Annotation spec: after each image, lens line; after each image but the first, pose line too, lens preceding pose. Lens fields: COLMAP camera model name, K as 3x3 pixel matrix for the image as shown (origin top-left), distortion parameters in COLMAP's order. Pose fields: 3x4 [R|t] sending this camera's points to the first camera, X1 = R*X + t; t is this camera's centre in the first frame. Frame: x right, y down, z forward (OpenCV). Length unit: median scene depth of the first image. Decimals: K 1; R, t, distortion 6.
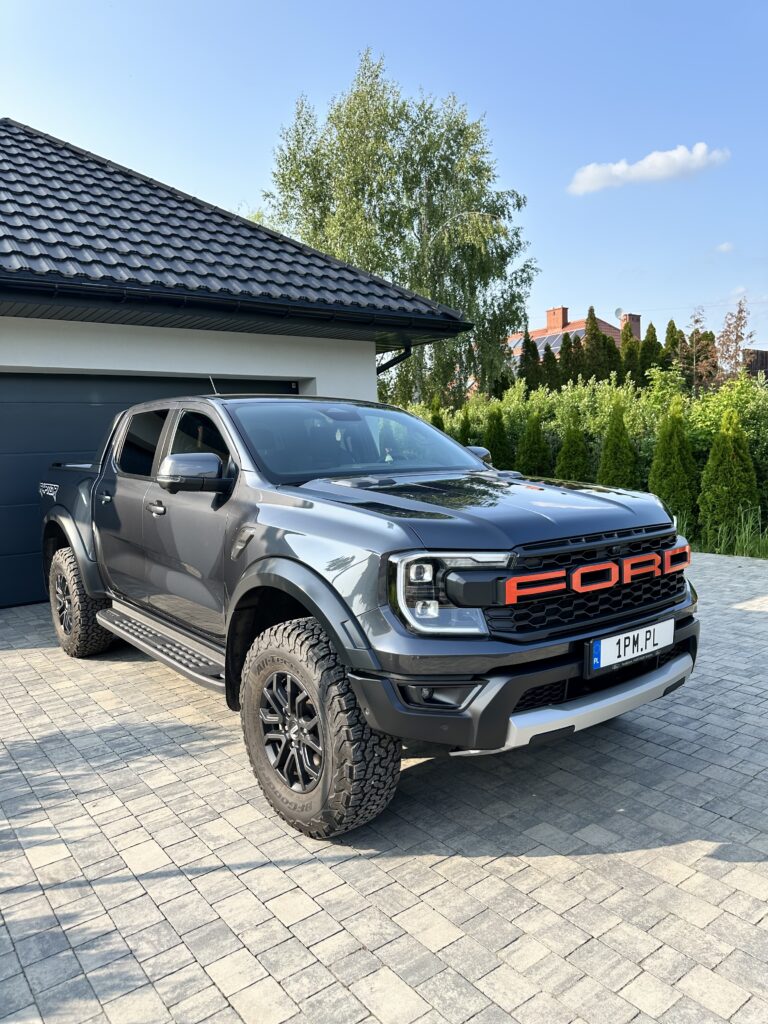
lens RADIAL K [[716.2, 0, 381.6], [0, 716.2, 510.9], [0, 0, 1]] dist [0.016308, -0.027216]
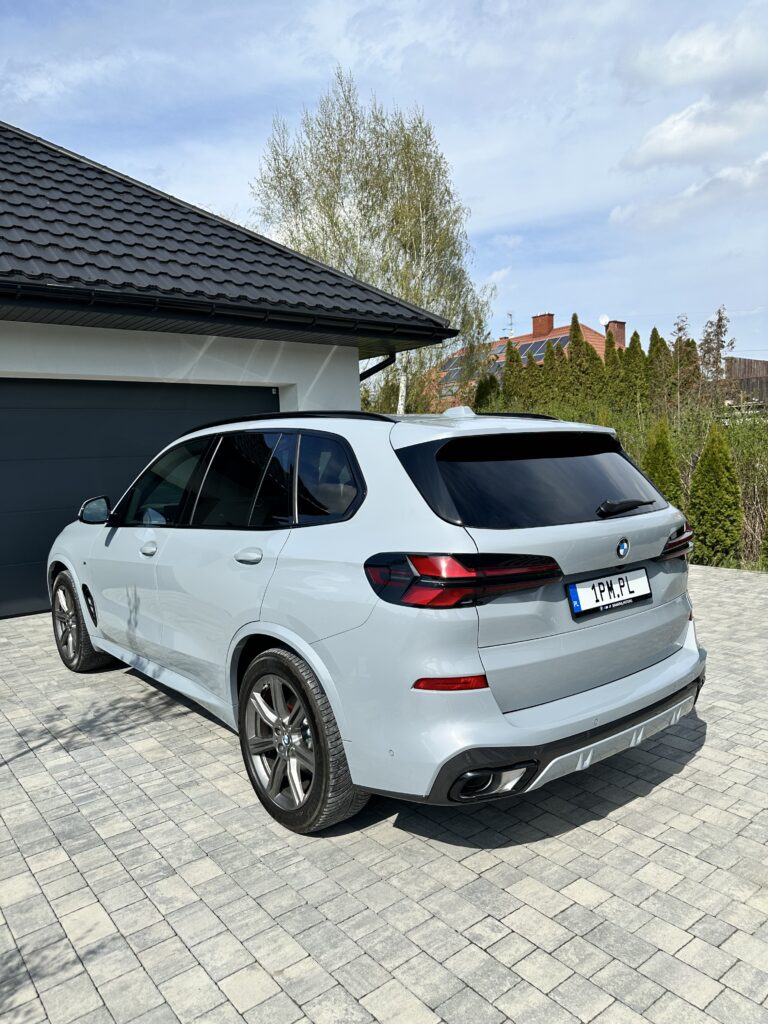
lens RADIAL K [[716.2, 0, 390.3], [0, 716.2, 512.7], [0, 0, 1]] dist [0.016308, -0.027216]
pose [[0.999504, 0.003386, 0.031300, 0.017800], [-0.003331, 0.999993, -0.001816, -0.030353], [-0.031306, 0.001711, 0.999508, 0.081240]]
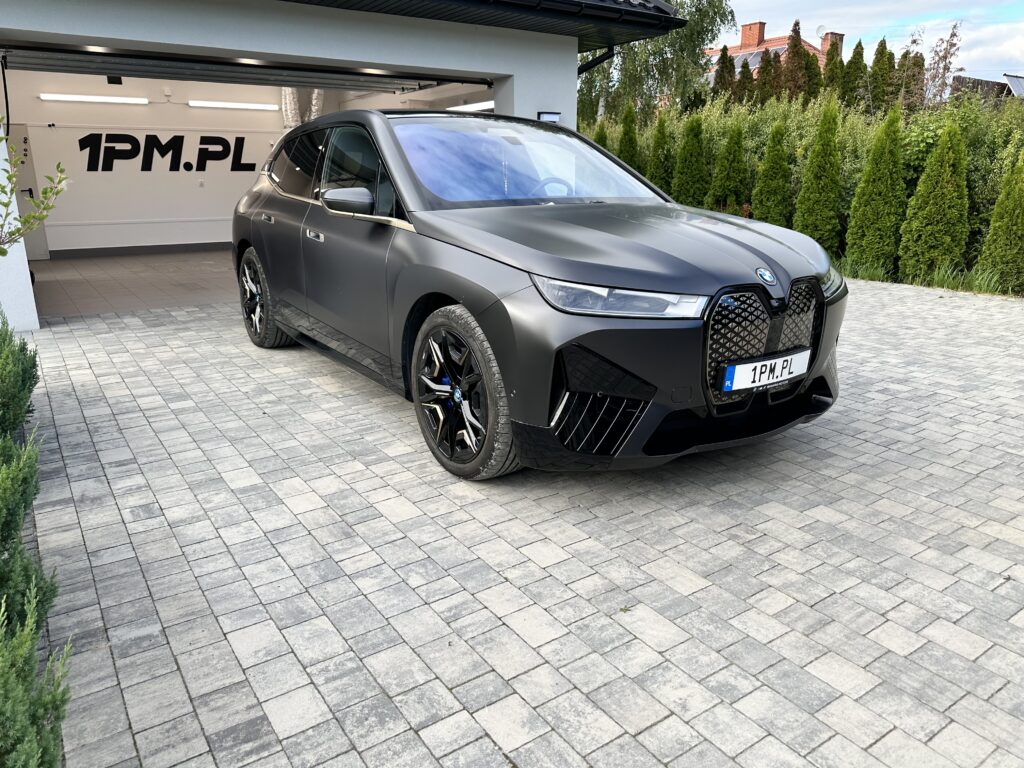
lens RADIAL K [[716.2, 0, 518.4], [0, 716.2, 380.7], [0, 0, 1]] dist [0.016308, -0.027216]
pose [[0.998389, 0.048025, -0.030211, -0.115698], [-0.041395, 0.980715, 0.191009, 0.076171], [0.038802, -0.189451, 0.981123, -0.001510]]
